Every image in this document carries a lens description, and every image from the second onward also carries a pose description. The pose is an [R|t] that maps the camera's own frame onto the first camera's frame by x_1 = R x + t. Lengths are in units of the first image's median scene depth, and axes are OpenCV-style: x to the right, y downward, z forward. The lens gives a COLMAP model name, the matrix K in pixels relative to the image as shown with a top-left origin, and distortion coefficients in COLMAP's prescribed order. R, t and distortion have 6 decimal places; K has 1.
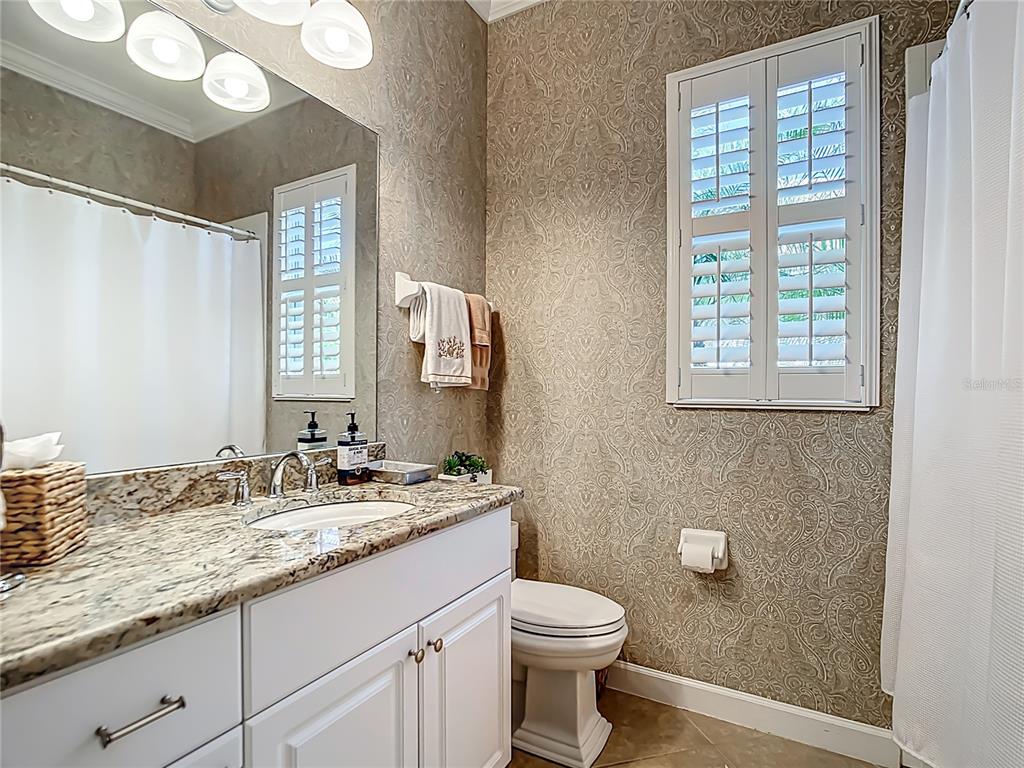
lens RADIAL K [[528.8, 0, 505.9], [0, 528.8, 389.6], [0, 0, 1]] dist [-0.027186, 0.007268]
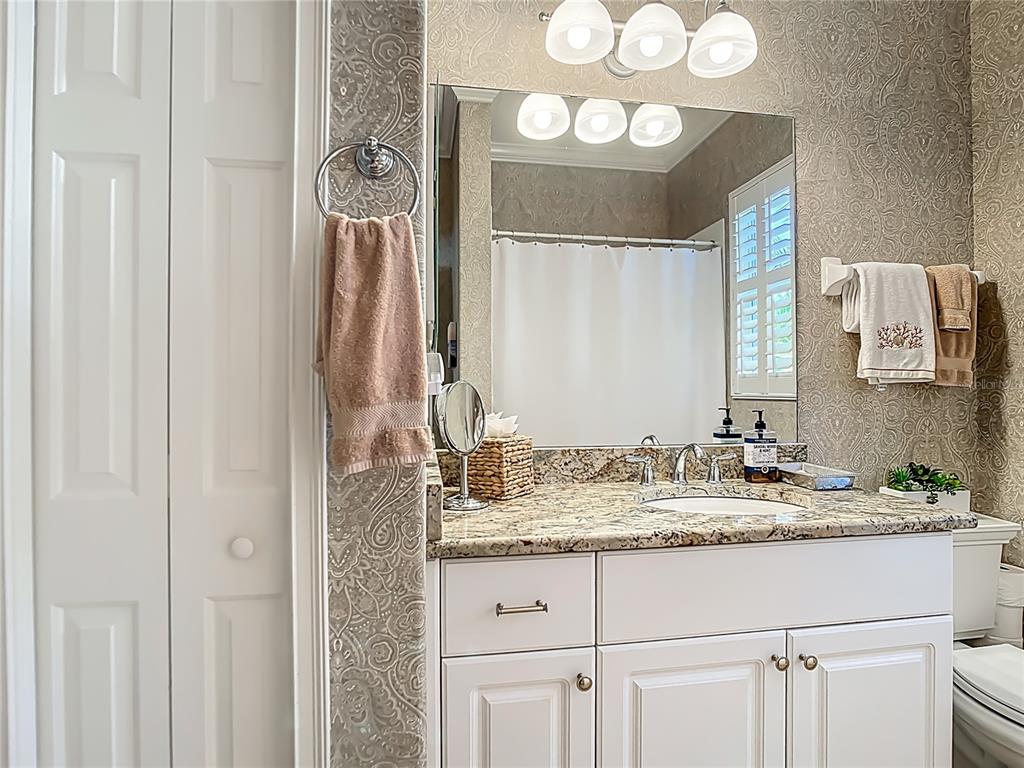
lens RADIAL K [[528.8, 0, 505.9], [0, 528.8, 389.6], [0, 0, 1]] dist [-0.027186, 0.007268]
pose [[0.633336, -0.003070, -0.773871, 0.174807], [0.002466, 0.999995, -0.001949, 0.006090], [0.773873, -0.000674, 0.633341, 0.006398]]
